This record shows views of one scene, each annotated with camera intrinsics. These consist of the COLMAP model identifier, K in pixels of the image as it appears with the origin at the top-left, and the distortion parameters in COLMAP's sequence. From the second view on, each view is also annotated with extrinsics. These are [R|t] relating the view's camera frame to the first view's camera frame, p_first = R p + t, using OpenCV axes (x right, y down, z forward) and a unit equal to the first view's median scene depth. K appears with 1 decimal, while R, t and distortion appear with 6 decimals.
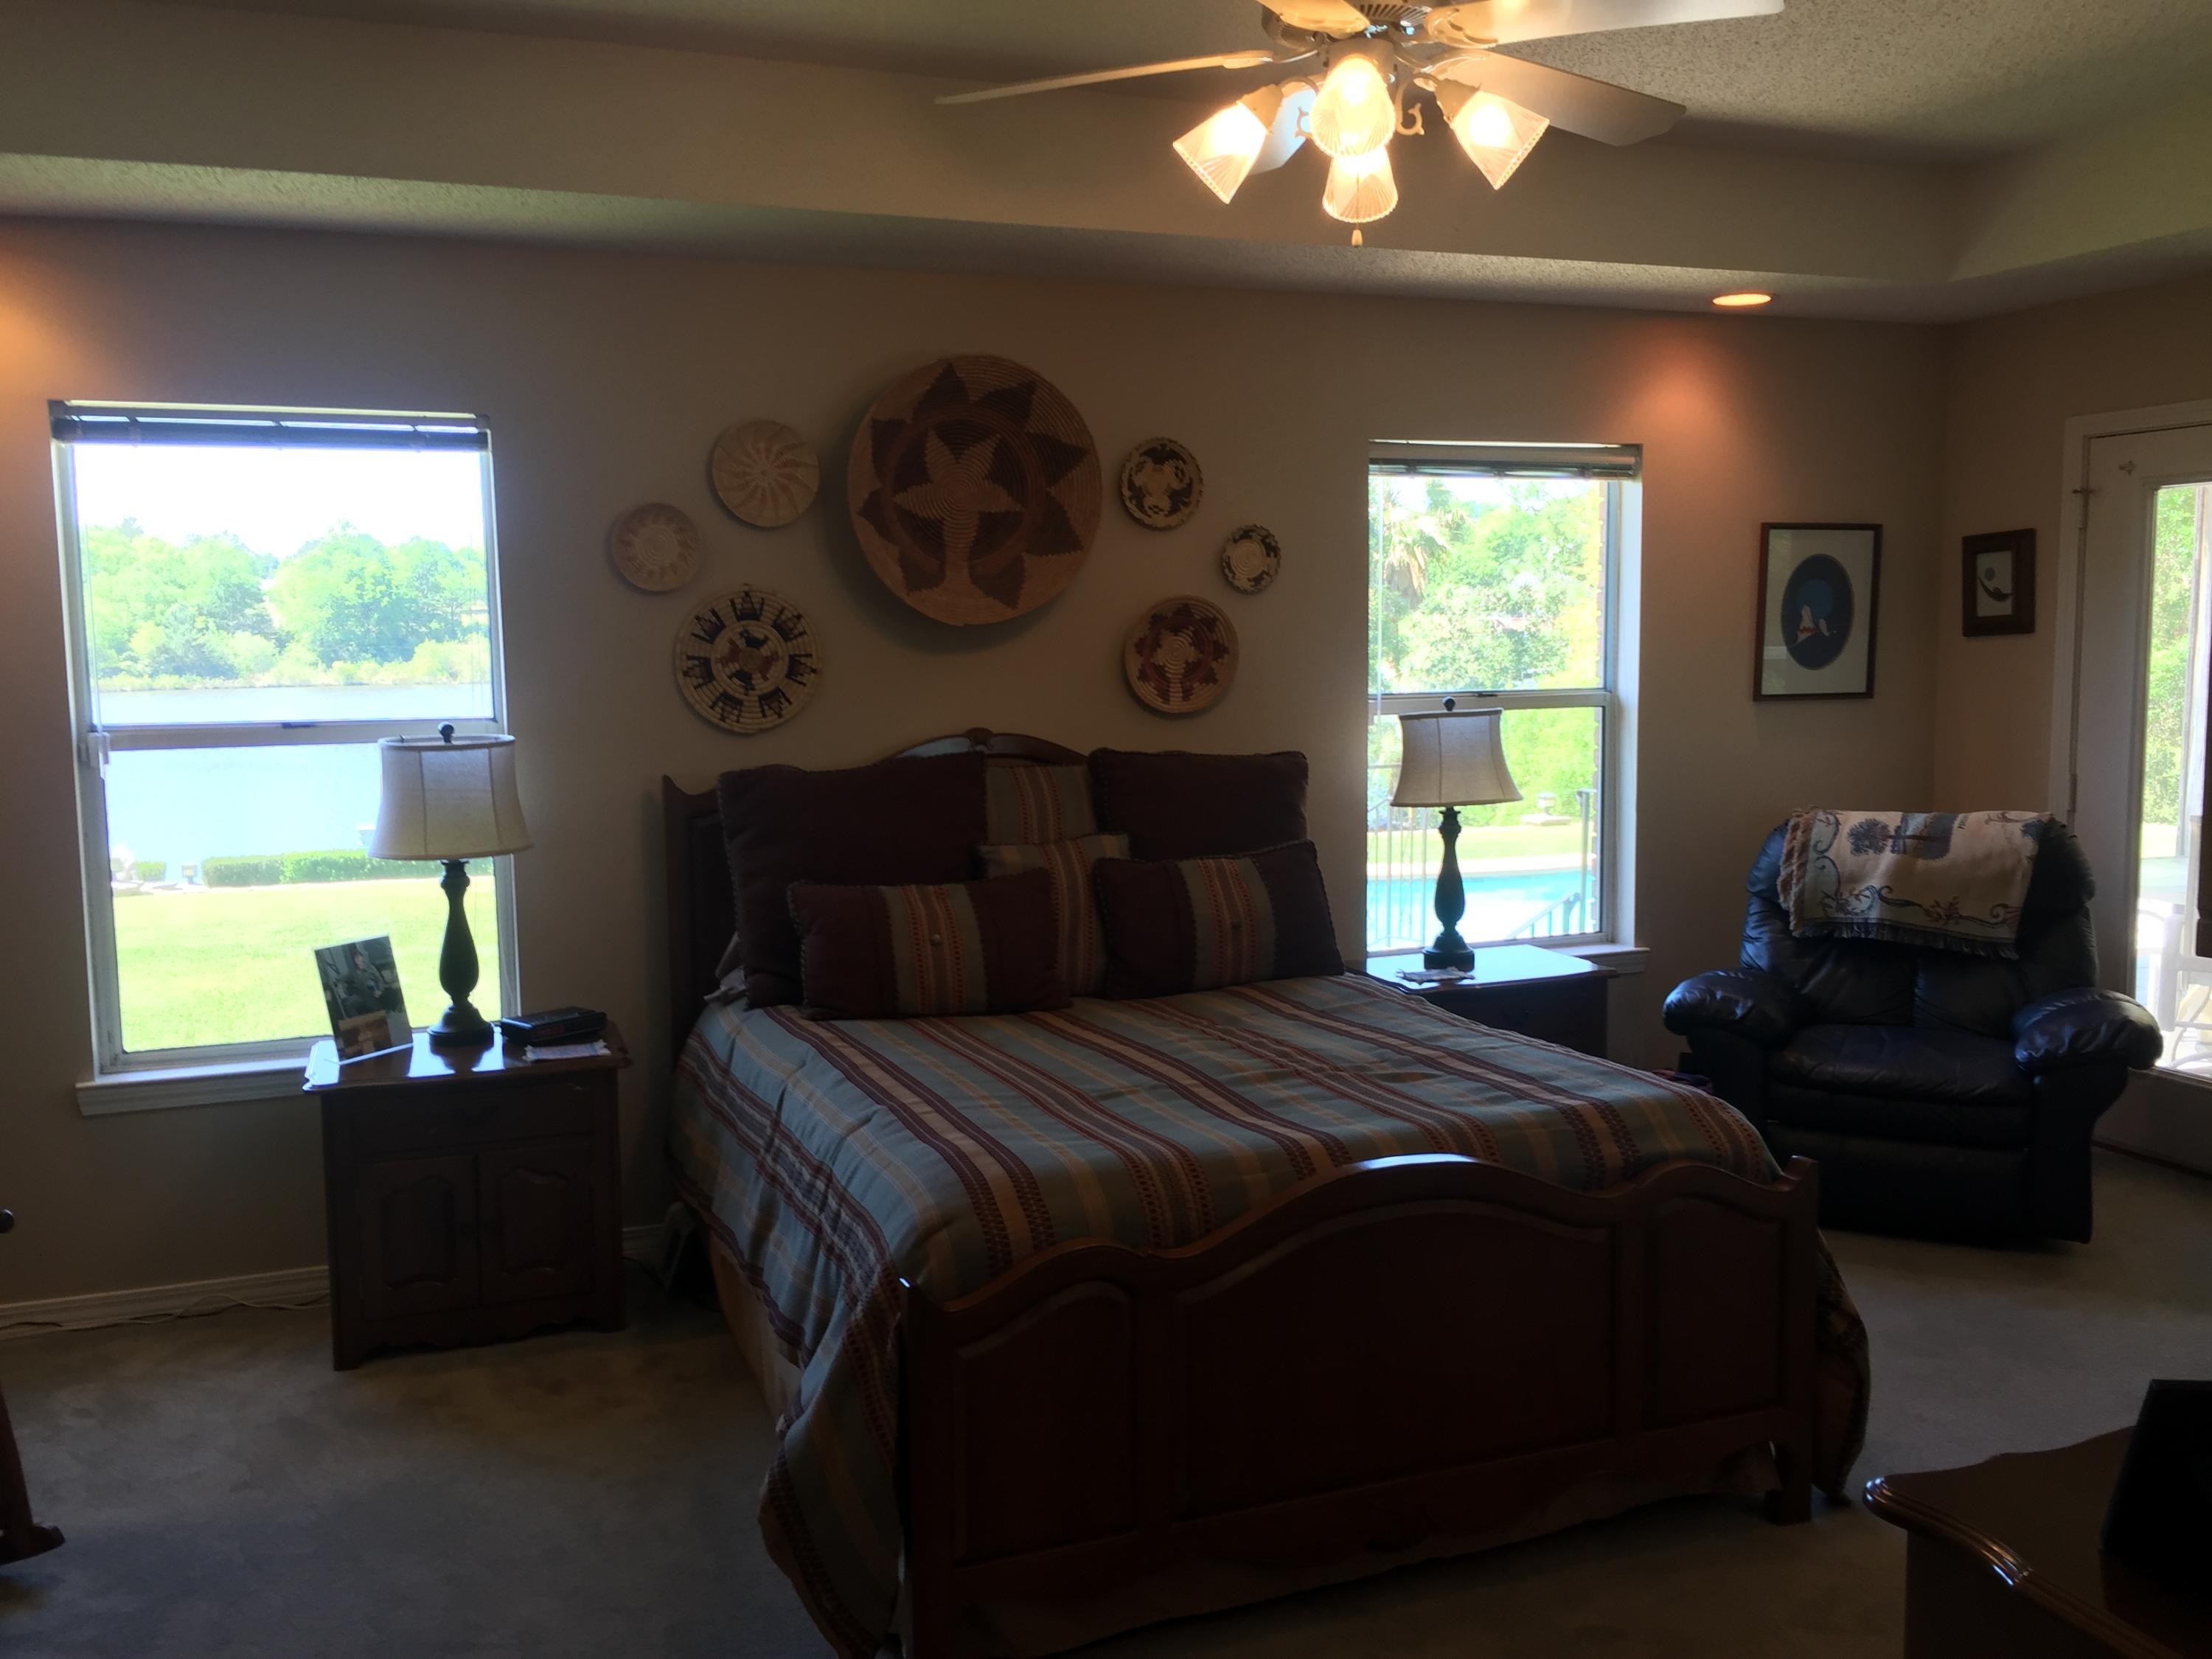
lens RADIAL K [[1903.1, 0, 1118.7], [0, 1903.1, 835.9], [0, 0, 1]] dist [0.074800, -0.099075]
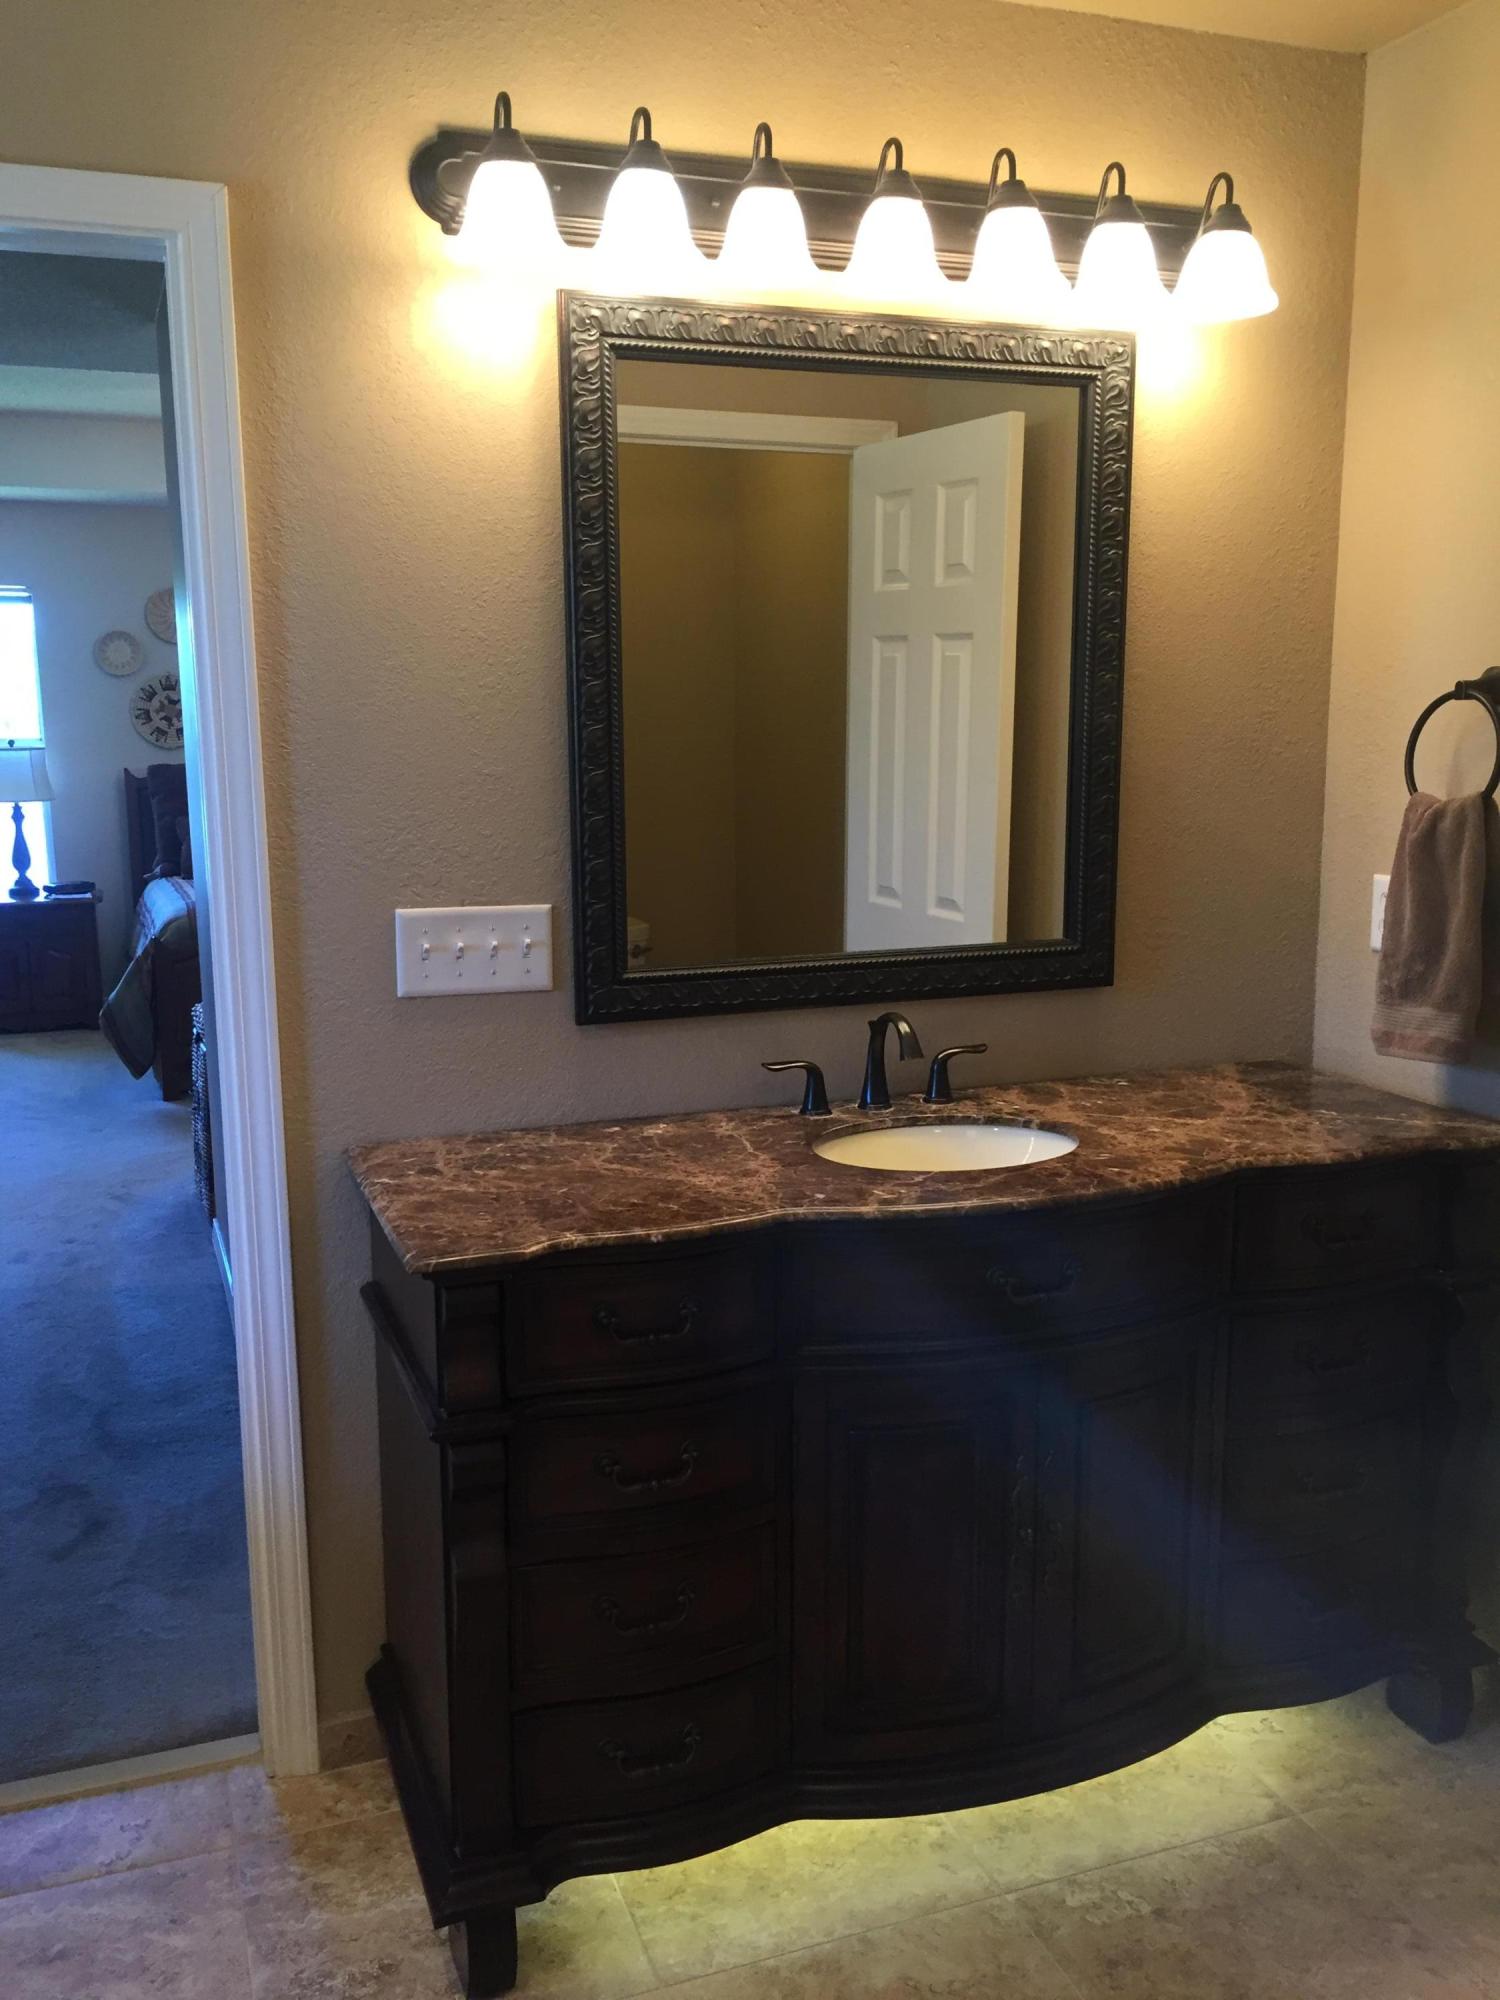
lens RADIAL K [[1720.7, 0, 734.9], [0, 1720.7, 1000.6], [0, 0, 1]] dist [0.074800, -0.099075]
pose [[0.999945, 0.008112, 0.006690, 0.402880], [-0.008520, 0.997956, 0.063341, 0.093496], [-0.006162, -0.063394, 0.997970, -0.861599]]
